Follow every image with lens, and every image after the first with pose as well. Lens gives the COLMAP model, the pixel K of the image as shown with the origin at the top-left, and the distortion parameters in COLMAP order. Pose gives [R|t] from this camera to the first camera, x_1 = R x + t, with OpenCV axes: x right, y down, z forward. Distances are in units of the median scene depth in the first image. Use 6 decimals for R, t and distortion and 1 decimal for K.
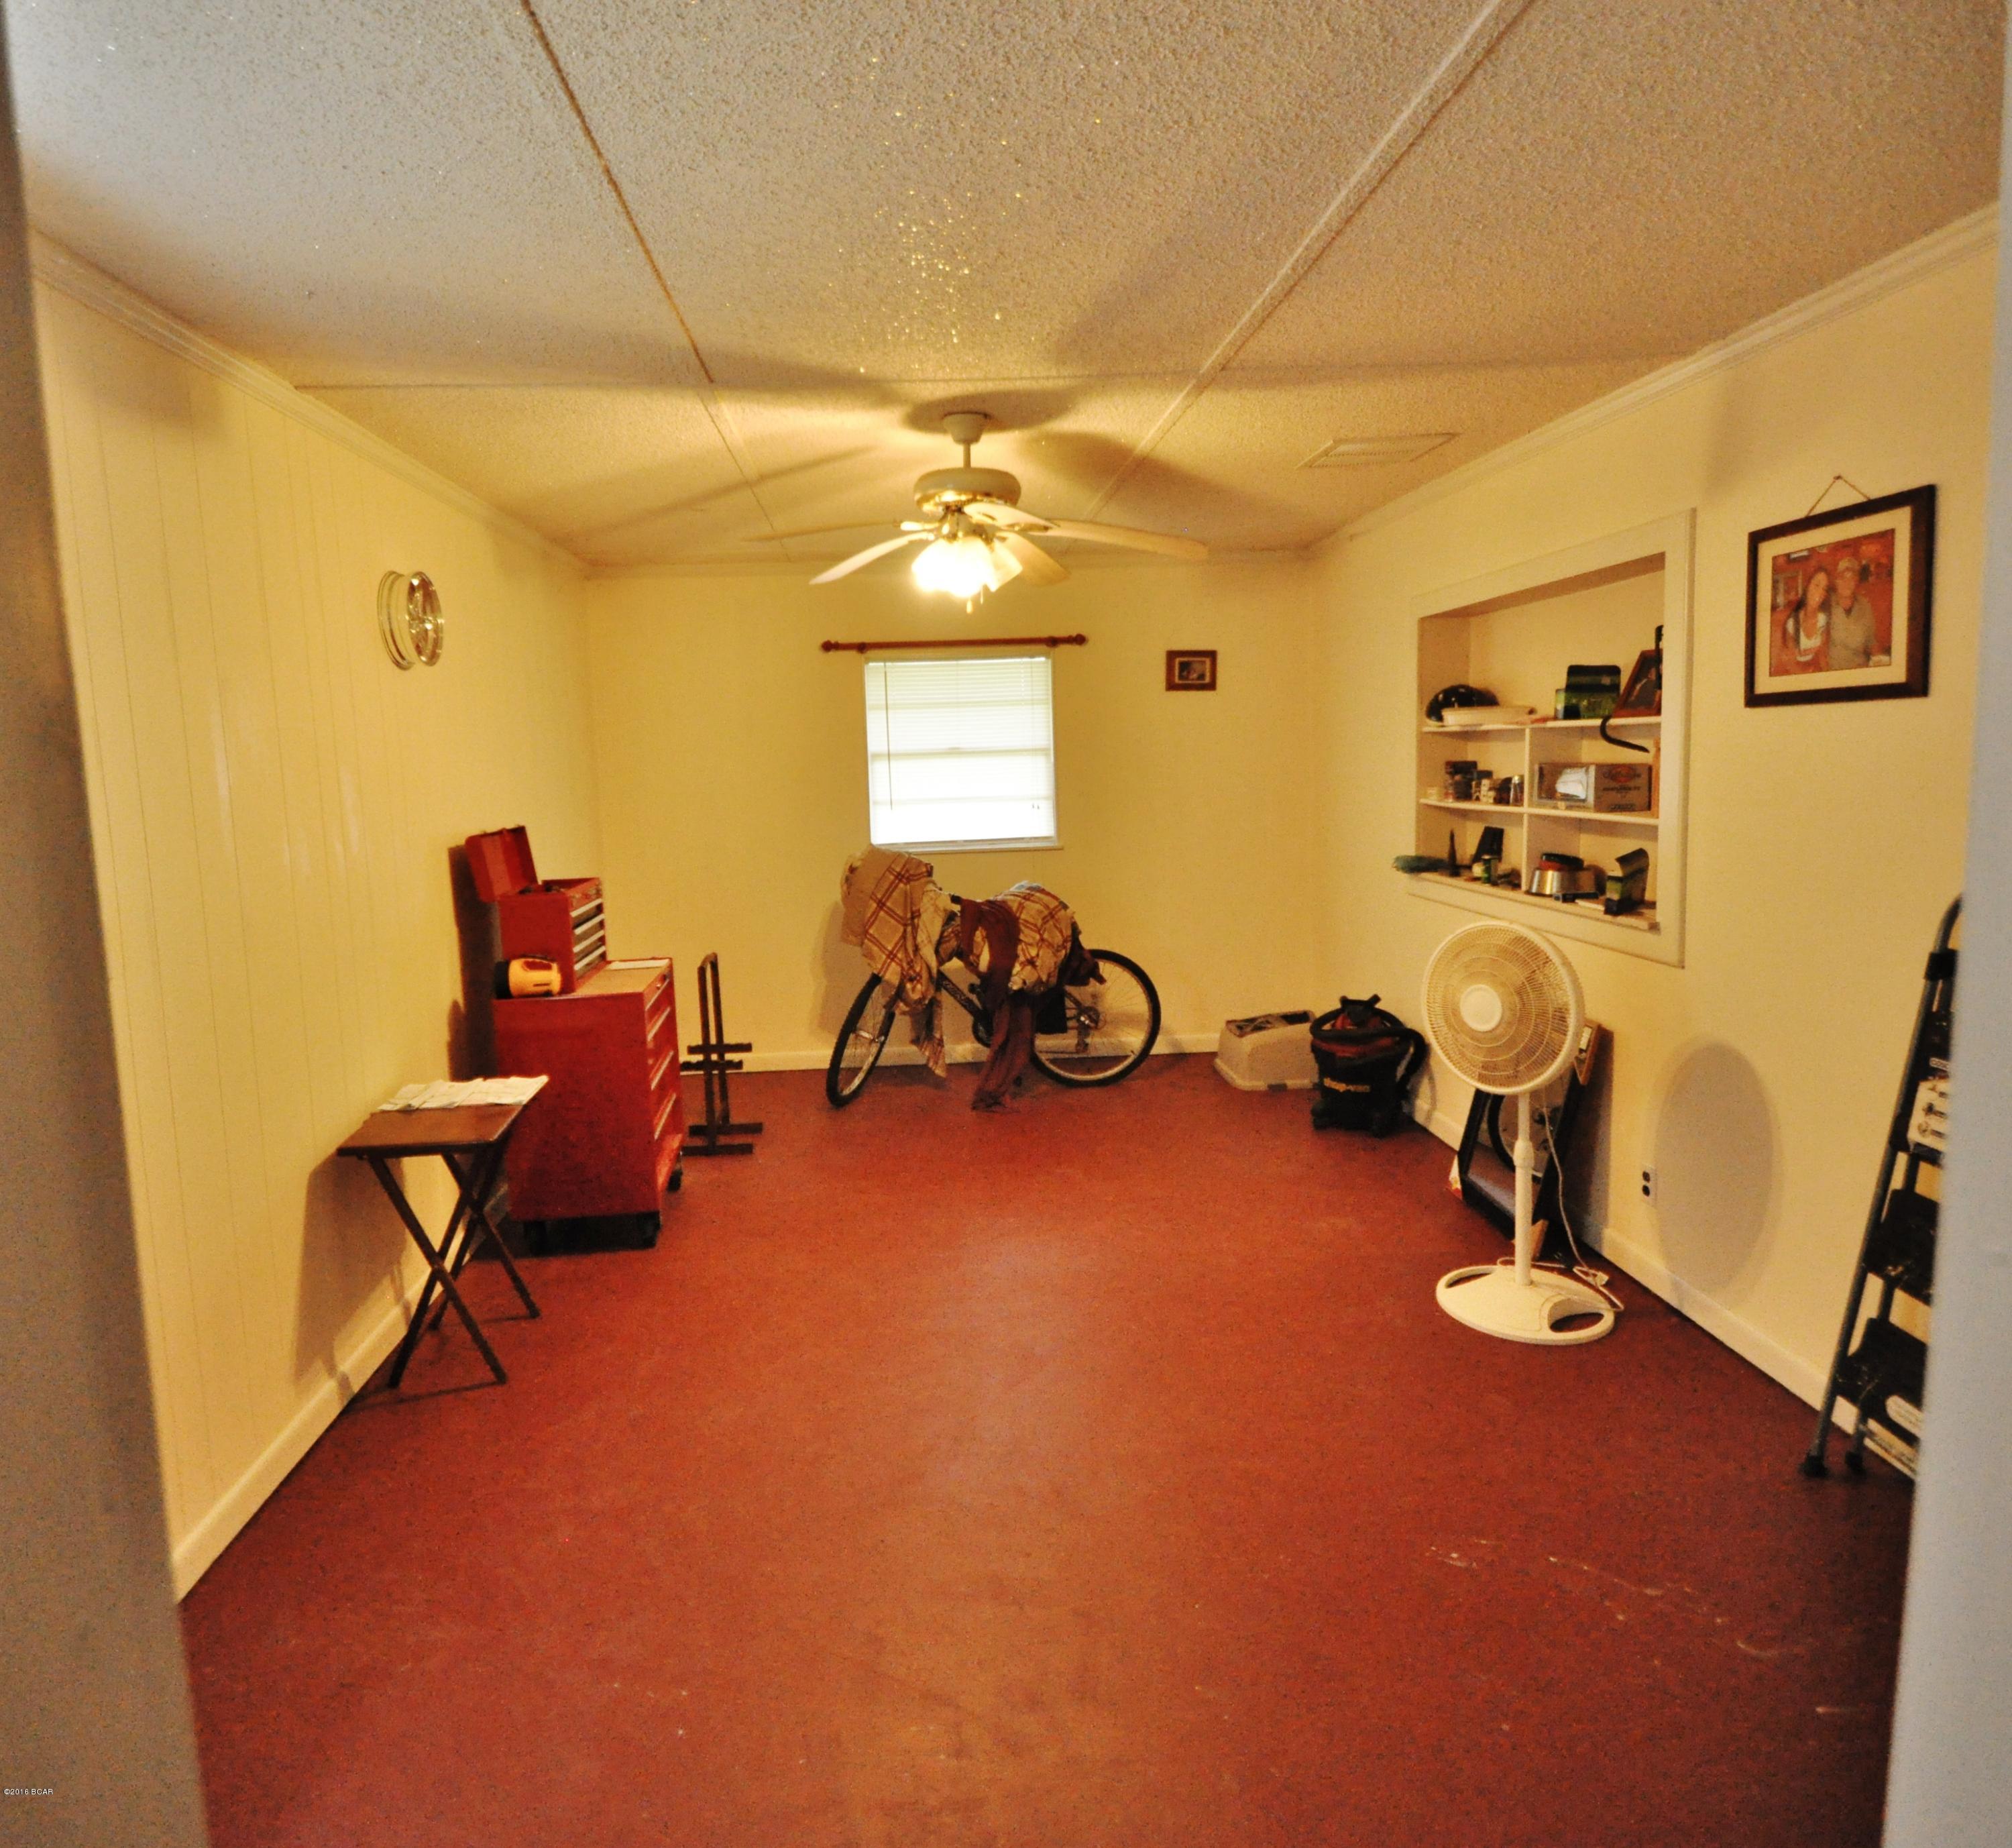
lens RADIAL K [[1295.9, 0, 835.4], [0, 1295.9, 911.1], [0, 0, 1]] dist [0.021423, 0.007838]
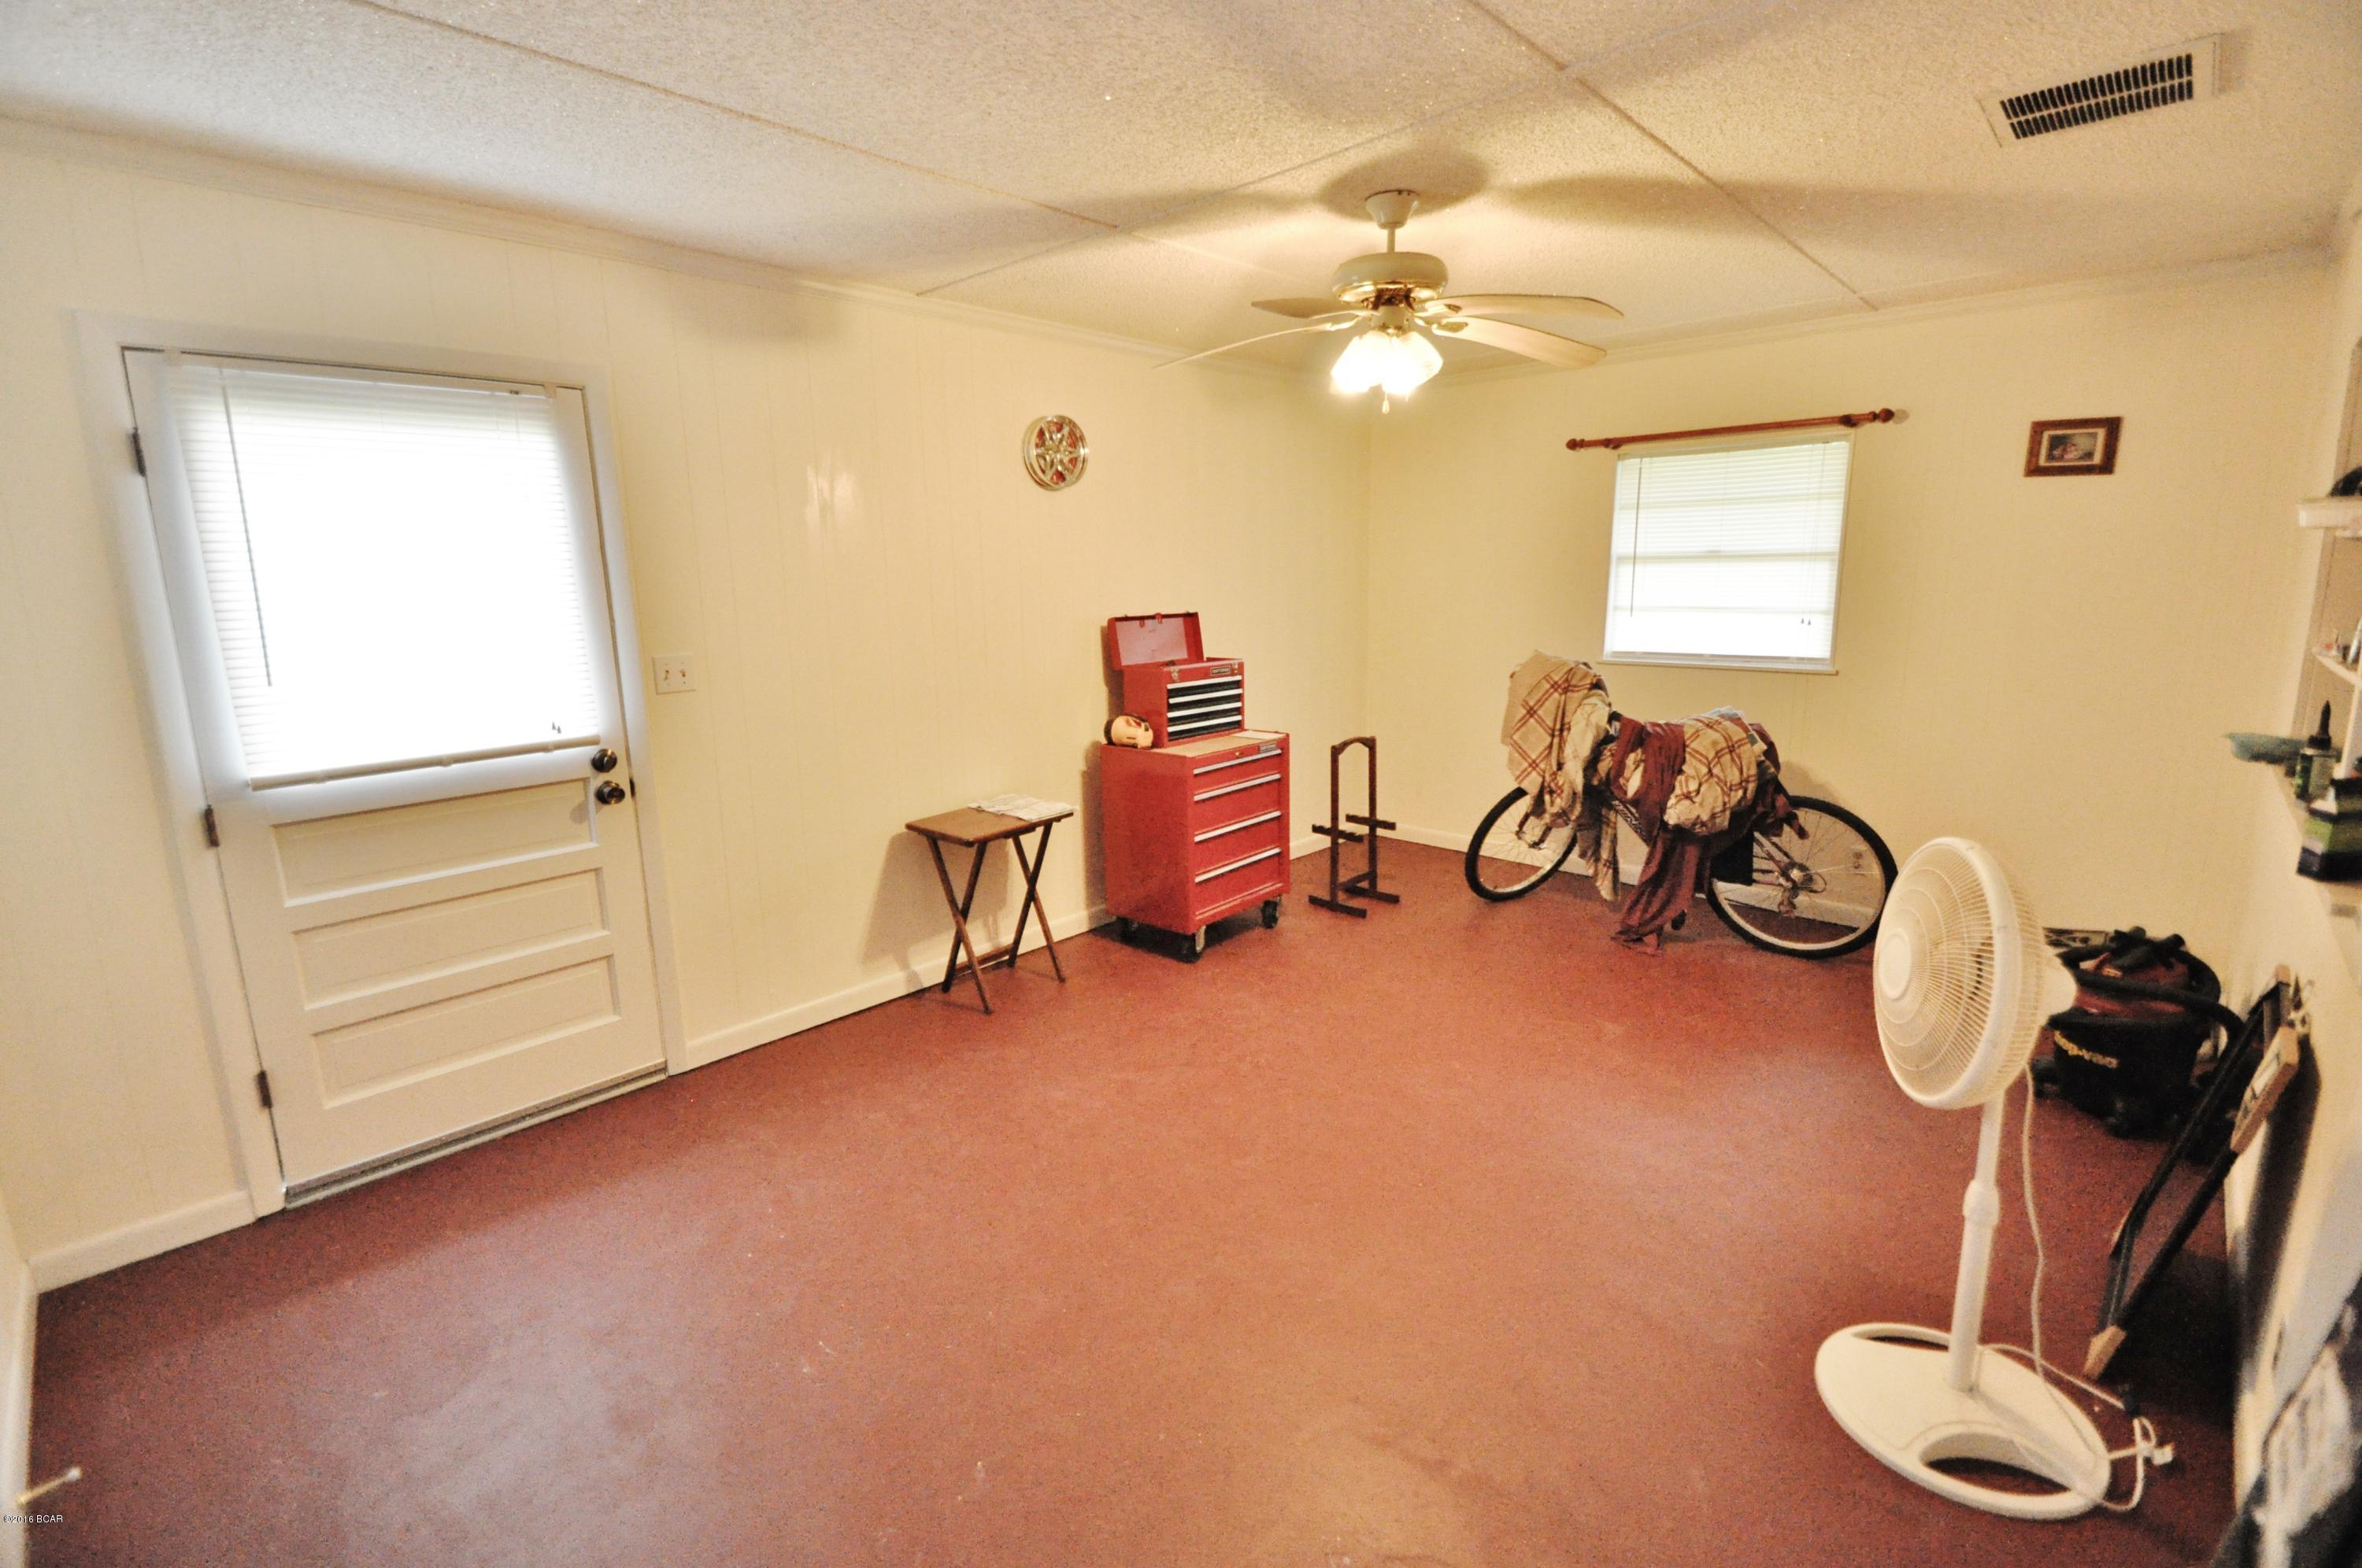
lens RADIAL K [[1028.4, 0, 1147.6], [0, 1028.4, 762.1], [0, 0, 1]] dist [0.015260, -0.015189]
pose [[0.683620, 0.155607, -0.713057, 0.396232], [-0.092430, 0.987599, 0.126905, -0.039539], [0.723962, -0.020847, 0.689525, 0.243180]]
